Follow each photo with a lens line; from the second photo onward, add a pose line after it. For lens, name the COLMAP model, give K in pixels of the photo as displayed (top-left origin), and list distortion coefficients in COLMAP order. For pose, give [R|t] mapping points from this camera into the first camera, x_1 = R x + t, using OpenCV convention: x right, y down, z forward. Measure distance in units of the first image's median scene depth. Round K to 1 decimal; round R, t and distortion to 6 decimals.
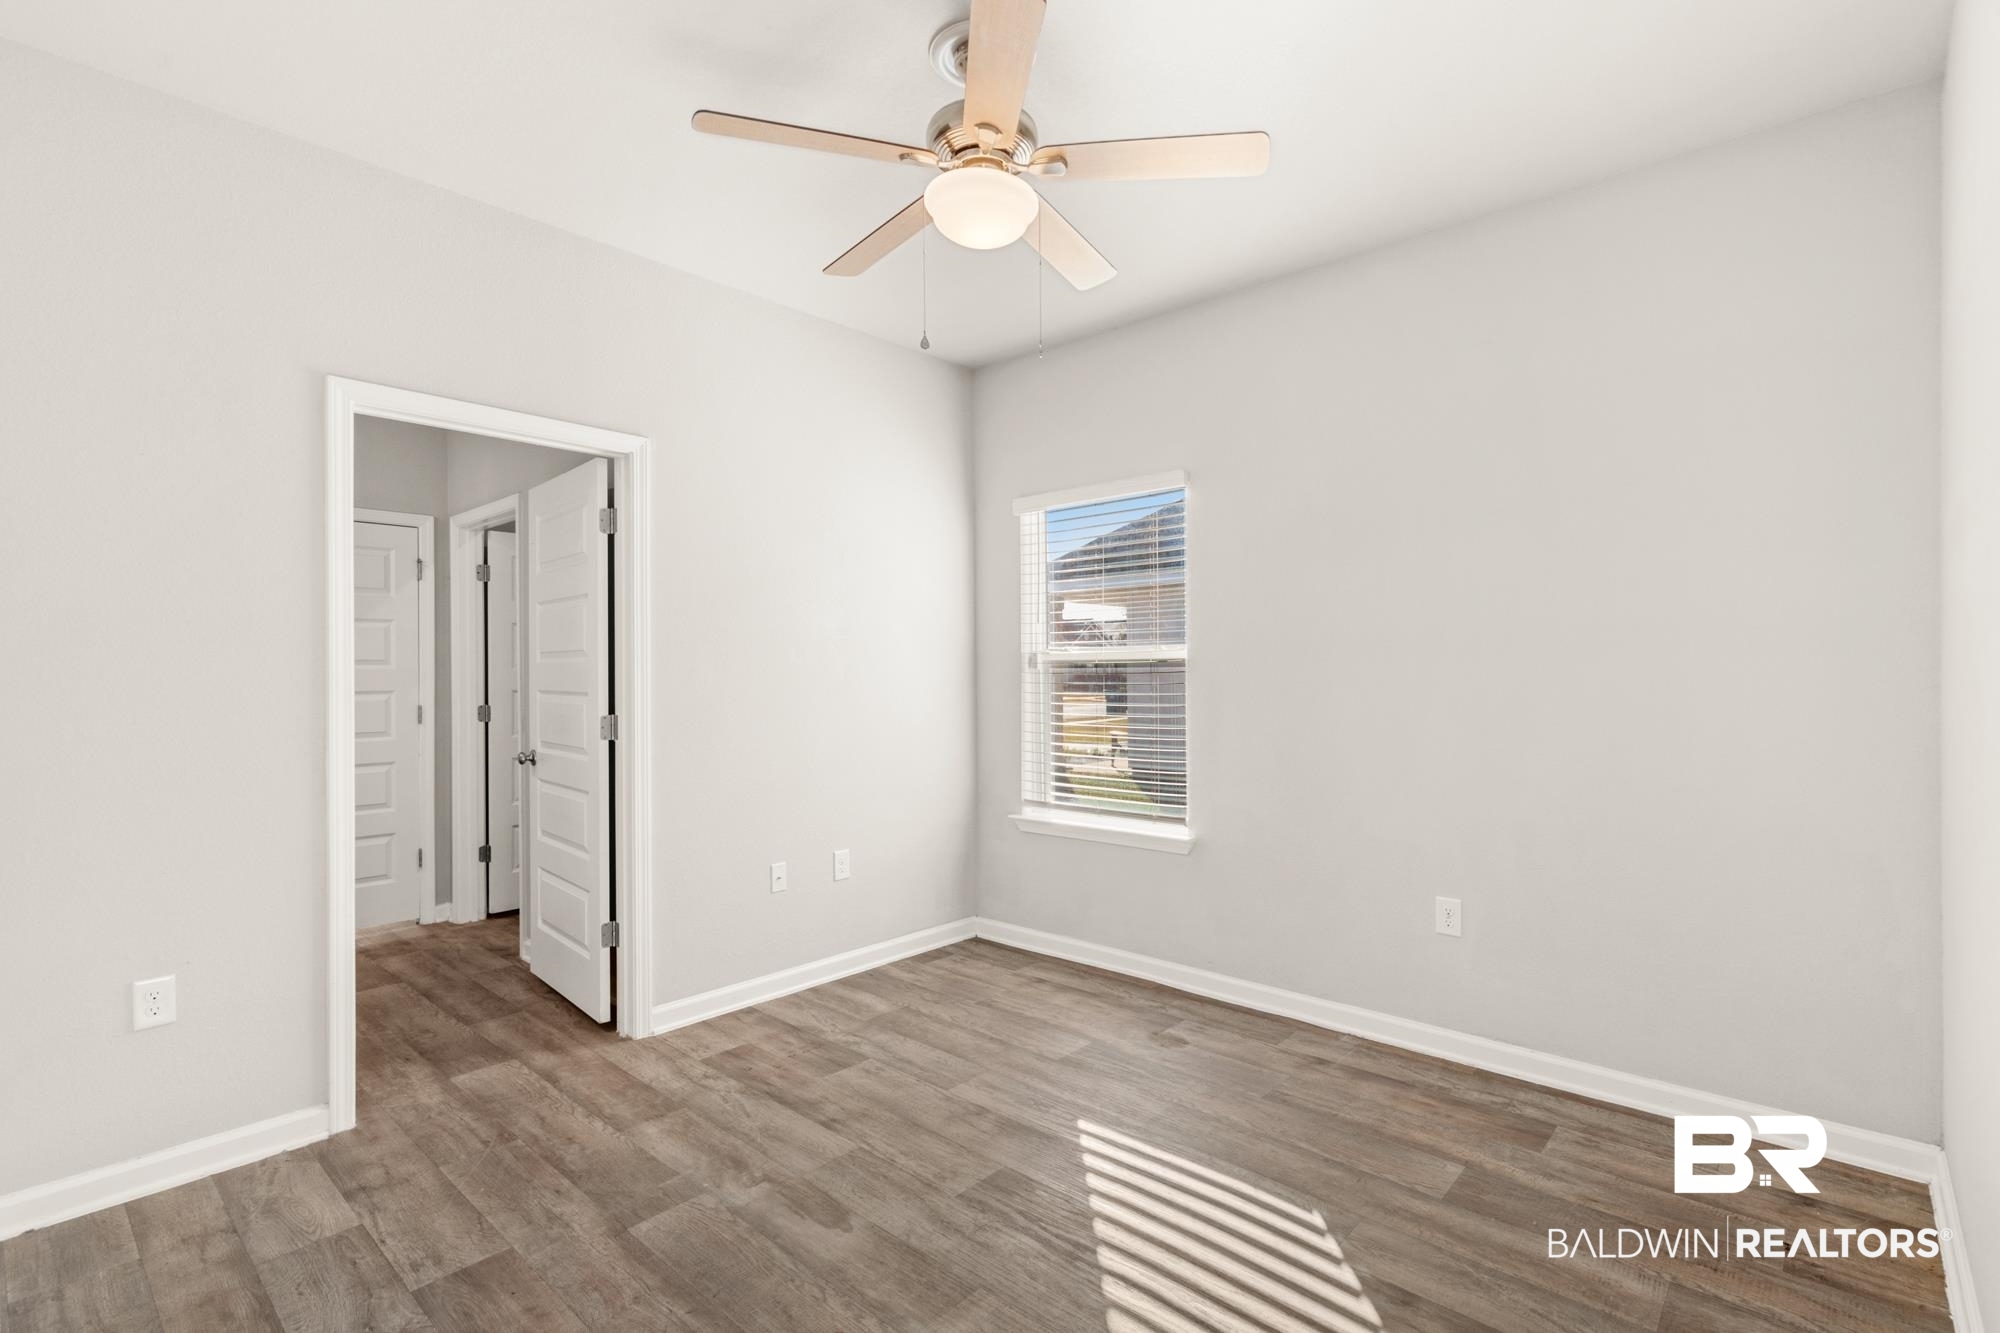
lens RADIAL K [[927.2, 0, 992.9], [0, 927.2, 671.6], [0, 0, 1]] dist [-0.017463, 0.003829]
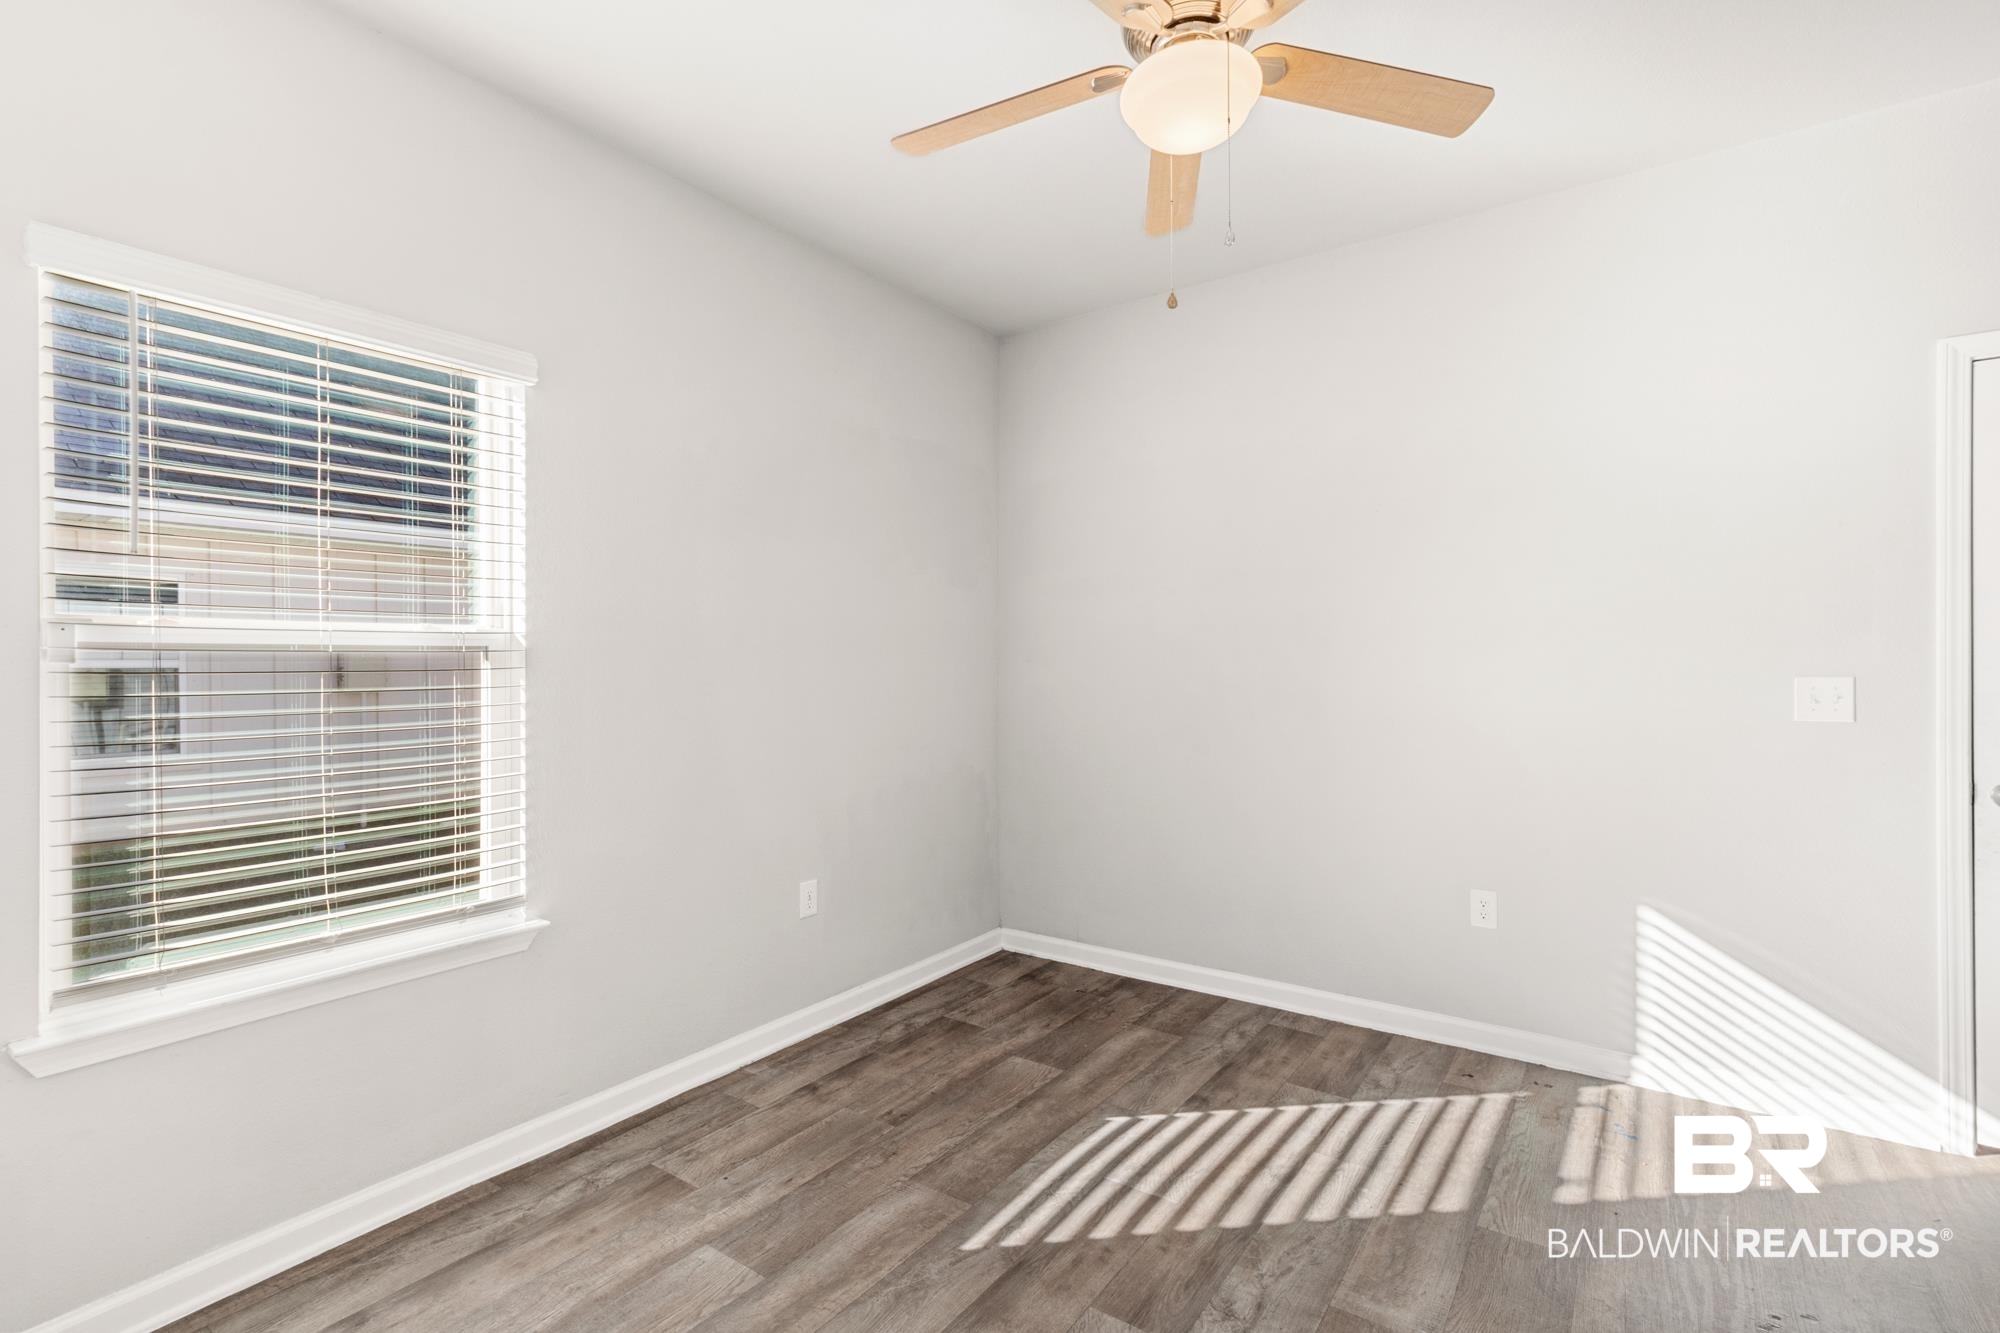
lens RADIAL K [[927.2, 0, 997.0], [0, 927.2, 663.5], [0, 0, 1]] dist [-0.017463, 0.003829]
pose [[-0.120460, -0.003777, 0.992711, -0.654185], [0.013097, 0.999900, 0.005393, -0.006422], [-0.992632, 0.013651, -0.120398, 1.029962]]
